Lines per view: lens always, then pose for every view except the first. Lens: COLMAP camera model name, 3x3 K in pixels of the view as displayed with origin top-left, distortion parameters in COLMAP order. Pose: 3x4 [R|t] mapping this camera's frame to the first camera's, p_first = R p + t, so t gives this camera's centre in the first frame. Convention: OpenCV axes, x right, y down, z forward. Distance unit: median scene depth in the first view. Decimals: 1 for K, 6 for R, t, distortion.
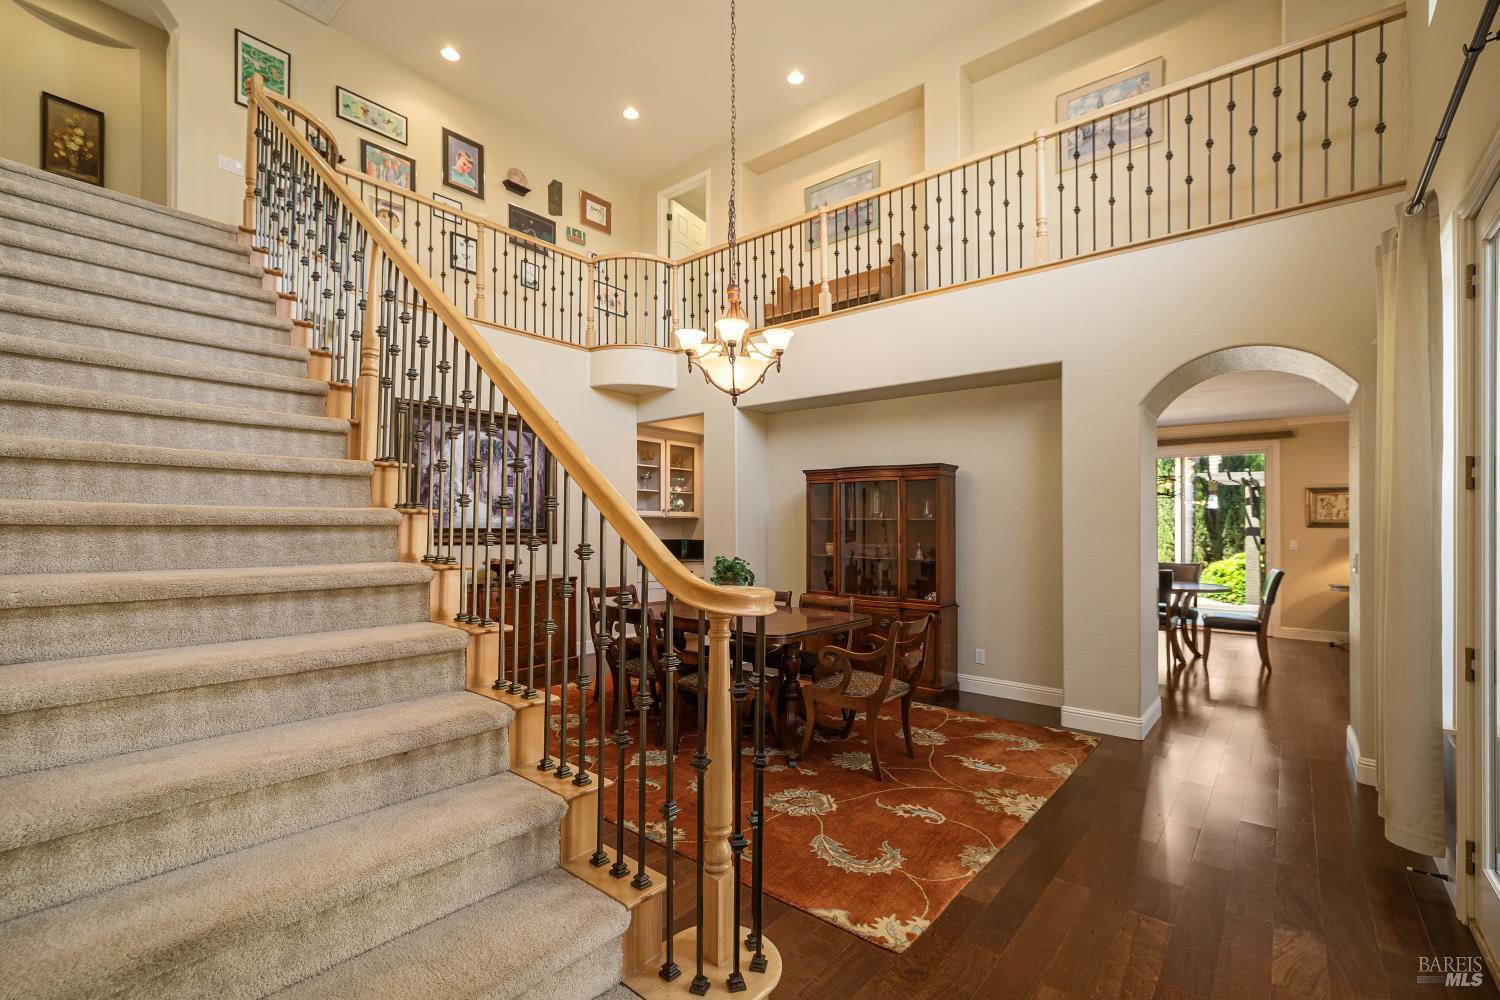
lens RADIAL K [[675.6, 0, 684.7], [0, 675.6, 508.6], [0, 0, 1]] dist [0.001039, 0.000642]
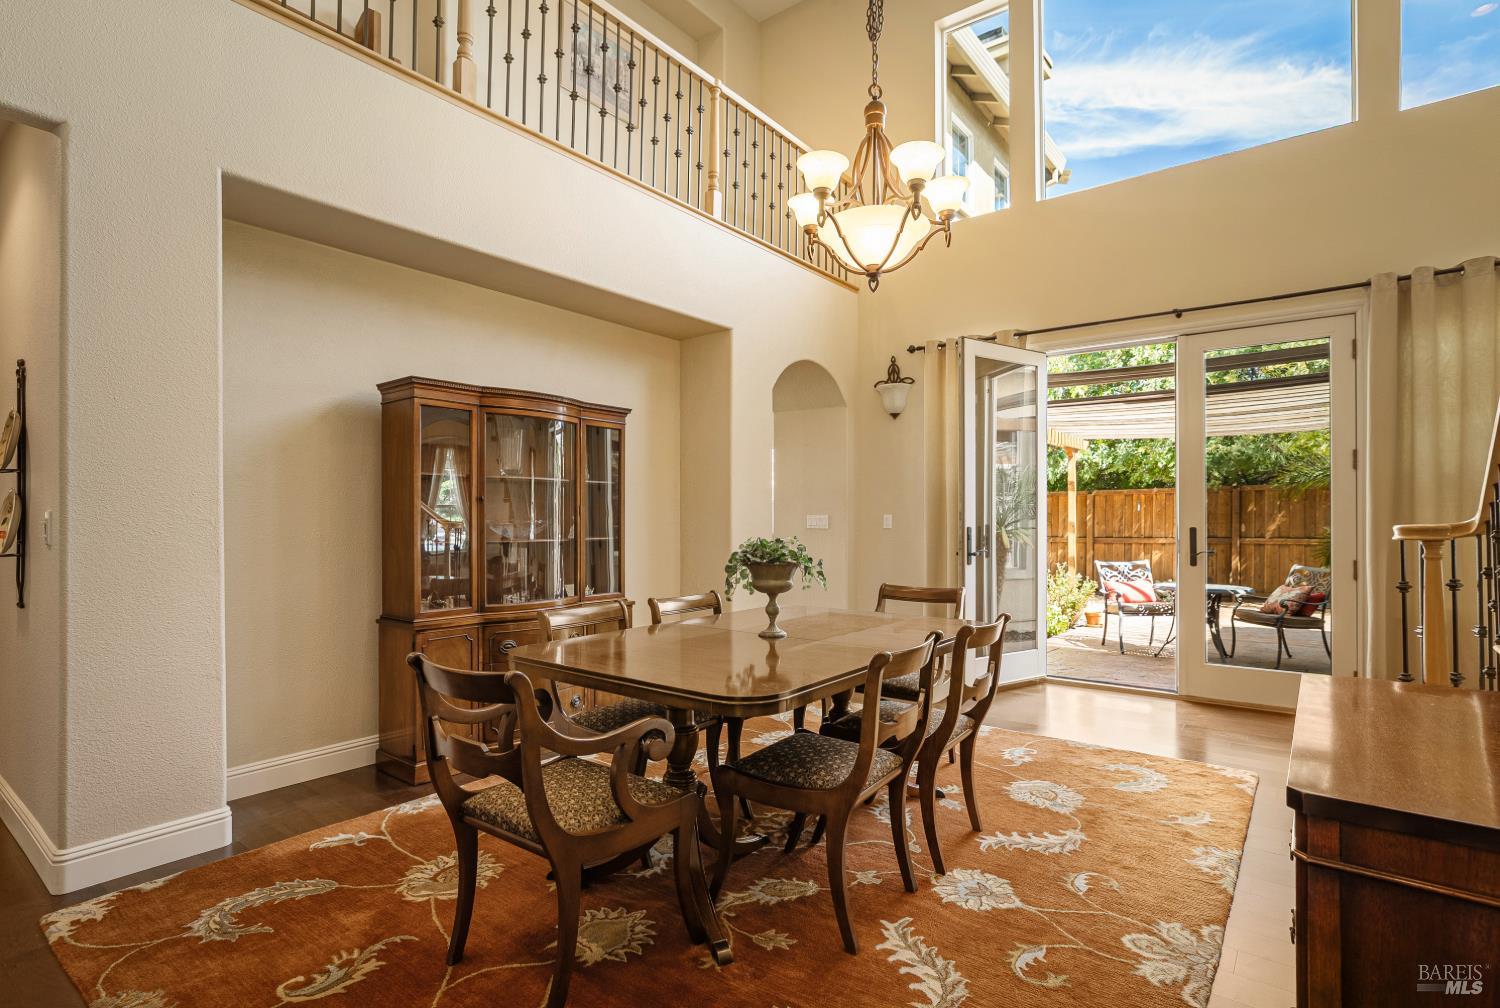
lens RADIAL K [[733.9, 0, 751.7], [0, 733.9, 512.8], [0, 0, 1]] dist [-0.000717, -0.000008]
pose [[-0.104132, -0.001959, 0.994562, -0.424101], [-0.020629, 0.999787, -0.000191, 0.037891], [-0.994350, -0.020537, -0.104150, 0.838946]]
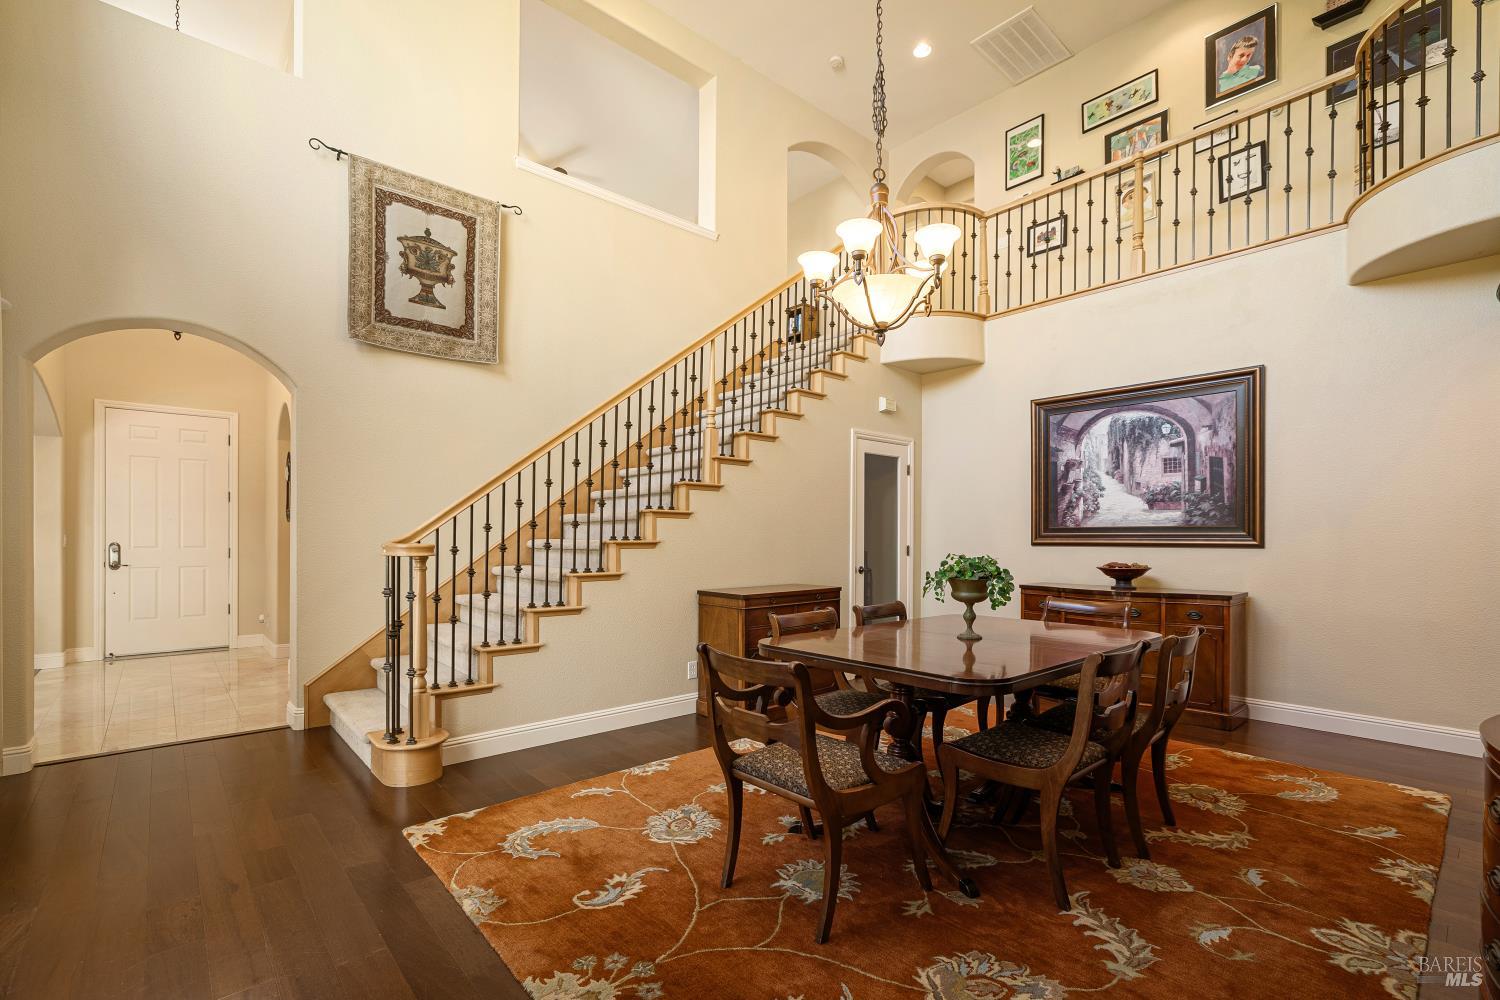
lens RADIAL K [[644.1, 0, 783.8], [0, 644.1, 533.9], [0, 0, 1]] dist [-0.025984, 0.017794]
pose [[-0.054602, -0.009874, -0.998459, 0.553835], [0.023260, 0.999667, -0.011158, 0.040846], [0.998237, -0.023833, -0.054354, 0.662626]]
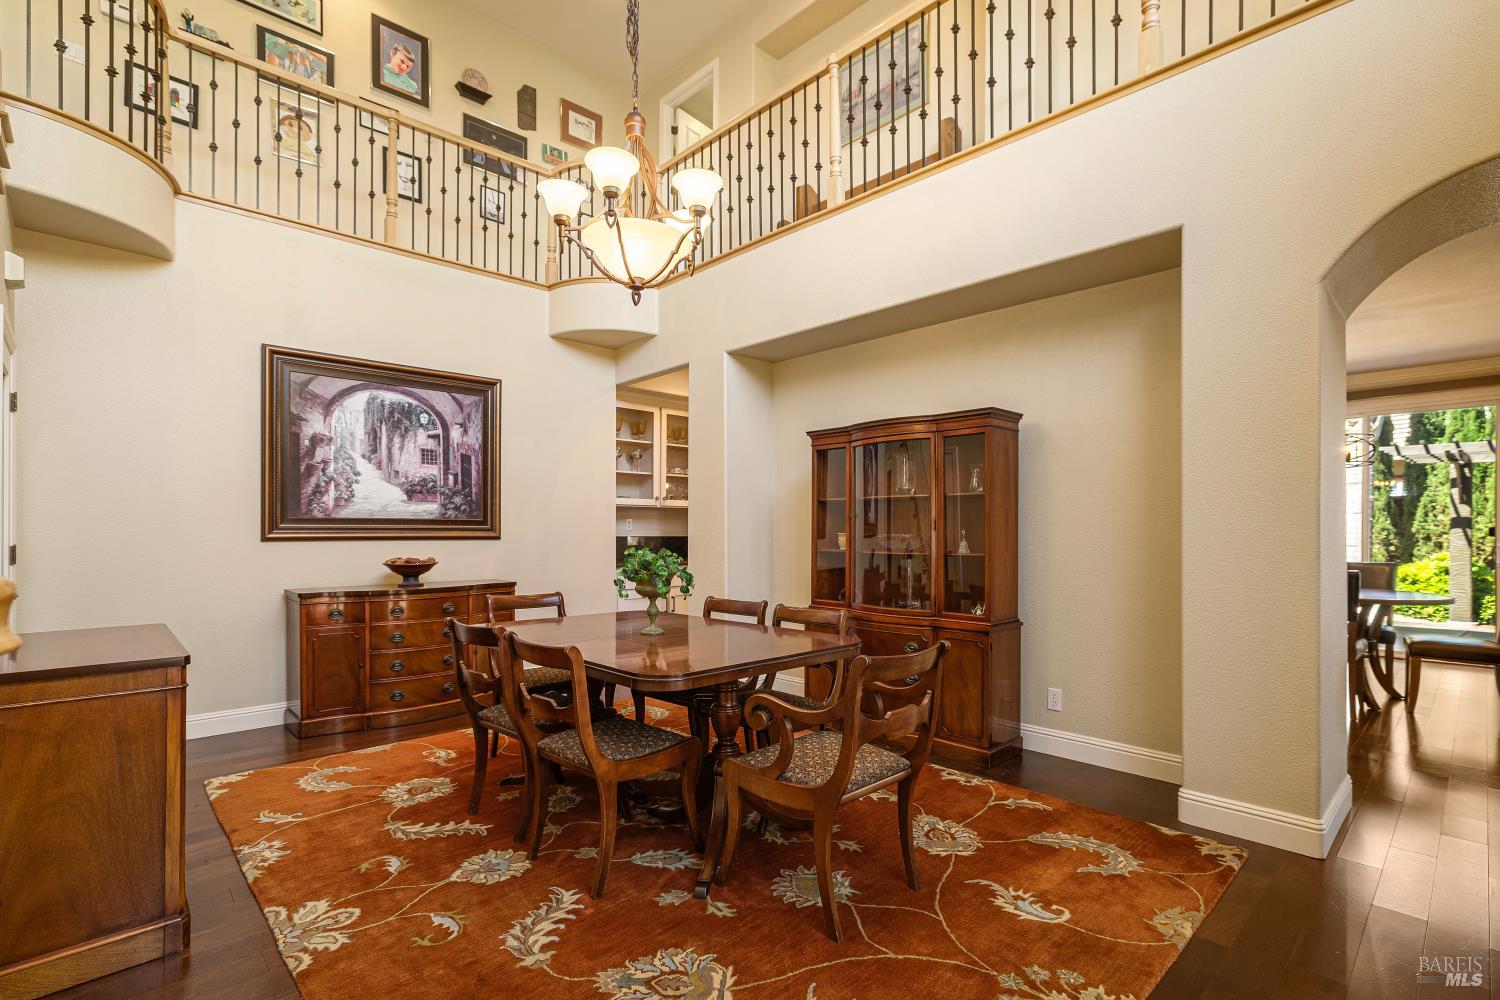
lens RADIAL K [[716.7, 0, 724.3], [0, 716.7, 525.4], [0, 0, 1]] dist [-0.003018, 0.008320]
pose [[0.997184, -0.005843, -0.074771, 0.146438], [0.007044, 0.999850, 0.015802, 0.029956], [0.074668, -0.016284, 0.997076, 0.242302]]
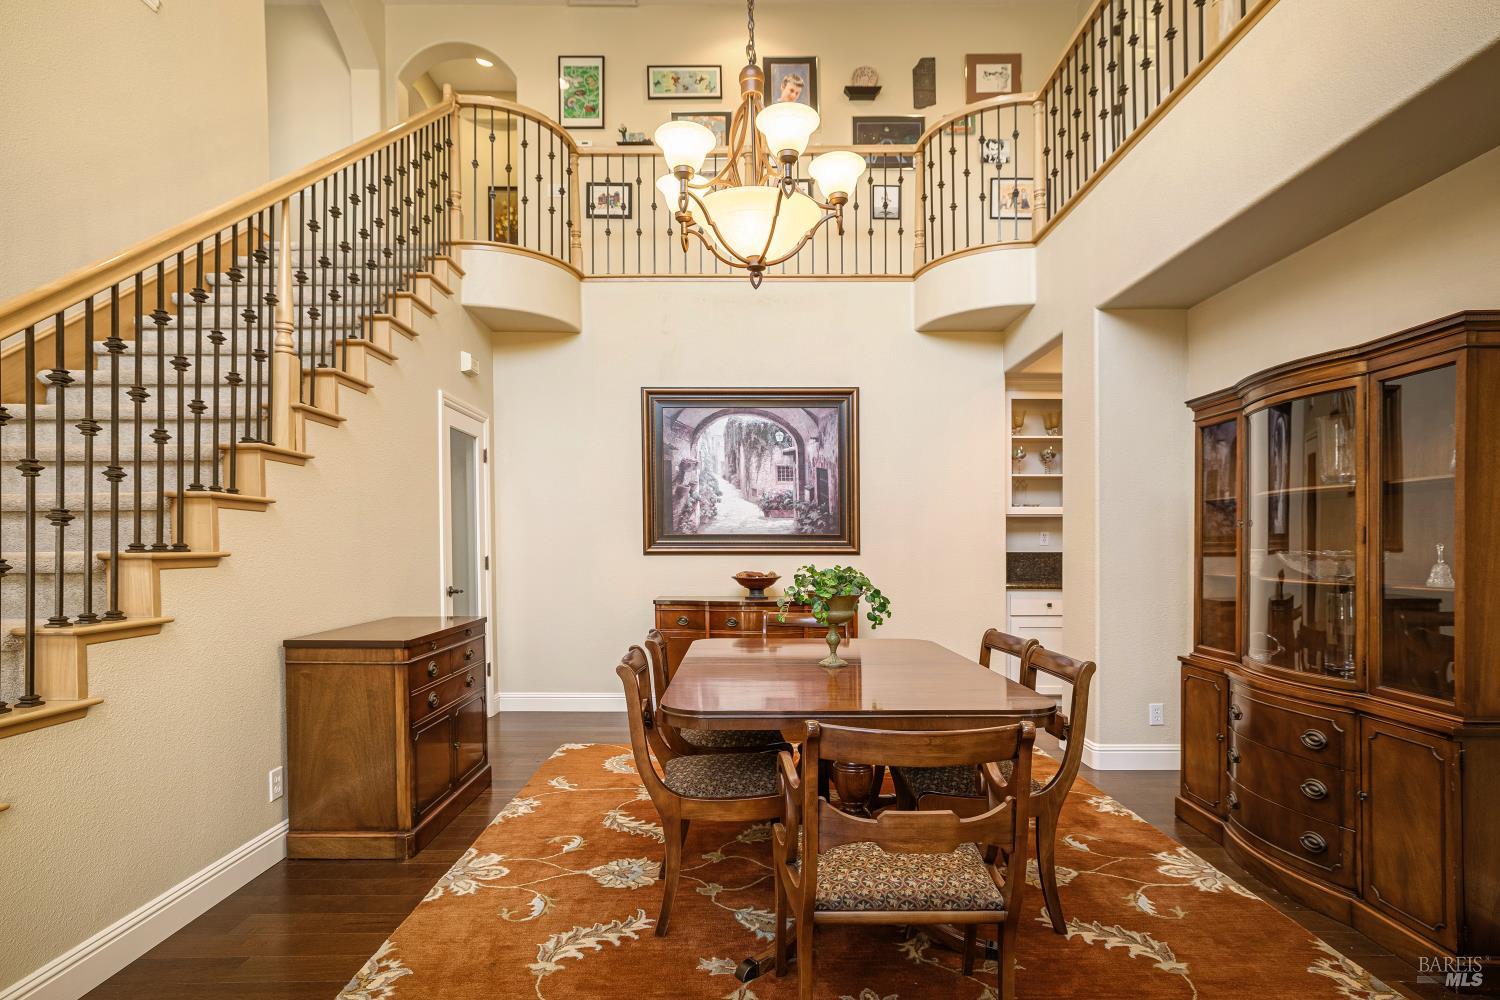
lens RADIAL K [[744.6, 0, 712.9], [0, 744.6, 553.4], [0, 0, 1]] dist [-0.002940, 0.000335]
pose [[0.677271, 0.001067, -0.735733, 0.352297], [0.022488, 0.999502, 0.022151, 0.034868], [0.735390, -0.031547, 0.676910, 0.395716]]
